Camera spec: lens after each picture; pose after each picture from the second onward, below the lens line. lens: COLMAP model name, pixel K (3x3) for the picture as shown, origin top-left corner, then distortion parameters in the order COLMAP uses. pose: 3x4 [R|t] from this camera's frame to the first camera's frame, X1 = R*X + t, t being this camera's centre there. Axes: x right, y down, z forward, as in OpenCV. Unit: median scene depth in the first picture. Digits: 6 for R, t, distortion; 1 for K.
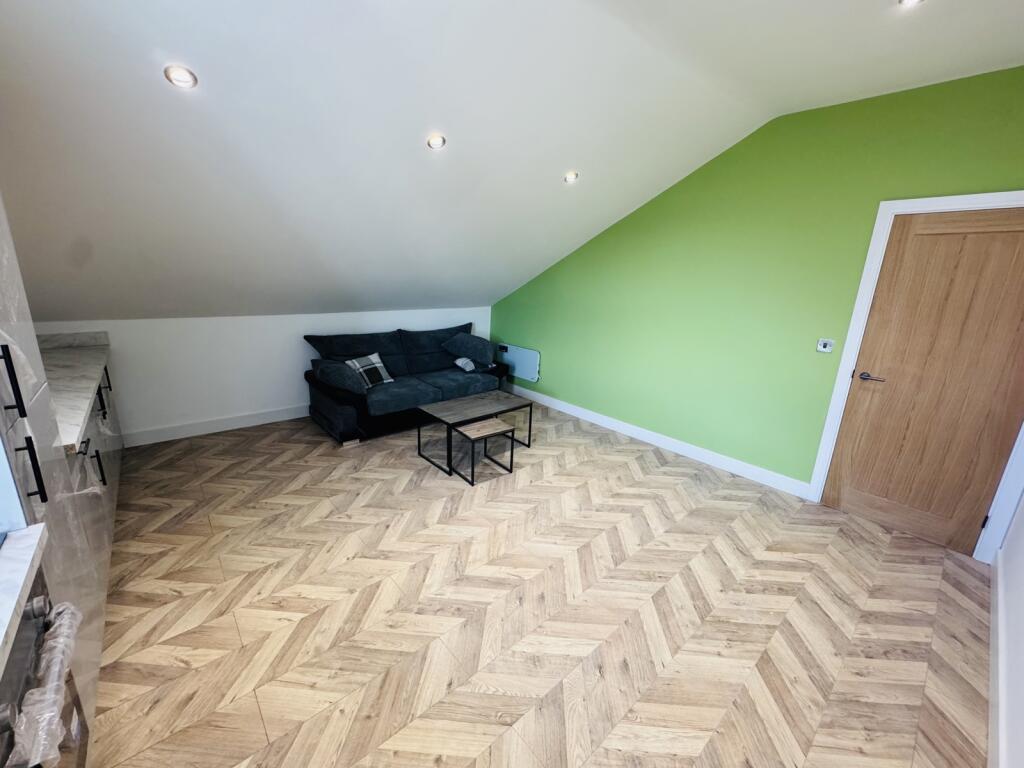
lens RADIAL K [[409.9, 0, 512.0], [0, 409.9, 384.0], [0, 0, 1]] dist [0.000972, 0.000145]
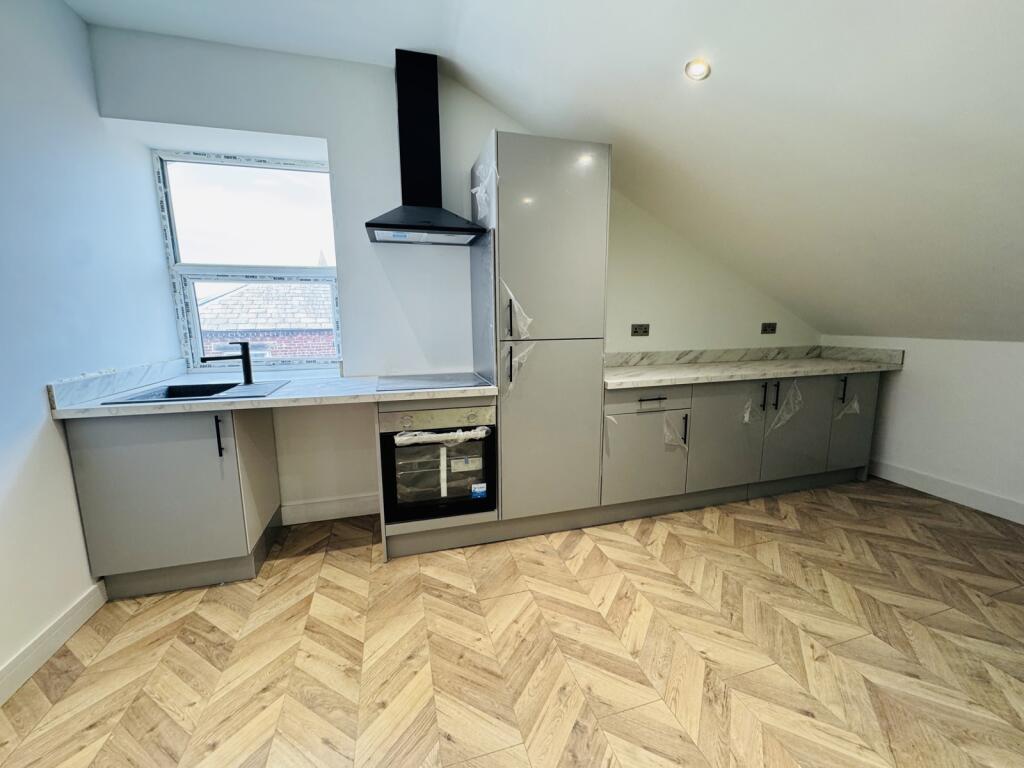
lens RADIAL K [[409.9, 0, 512.0], [0, 409.9, 384.0], [0, 0, 1]] dist [0.000972, 0.000145]
pose [[-0.425440, 0.105121, -0.898861, 0.347125], [-0.243271, 0.943389, 0.225471, -0.080505], [0.871677, 0.314591, -0.375782, 0.977336]]
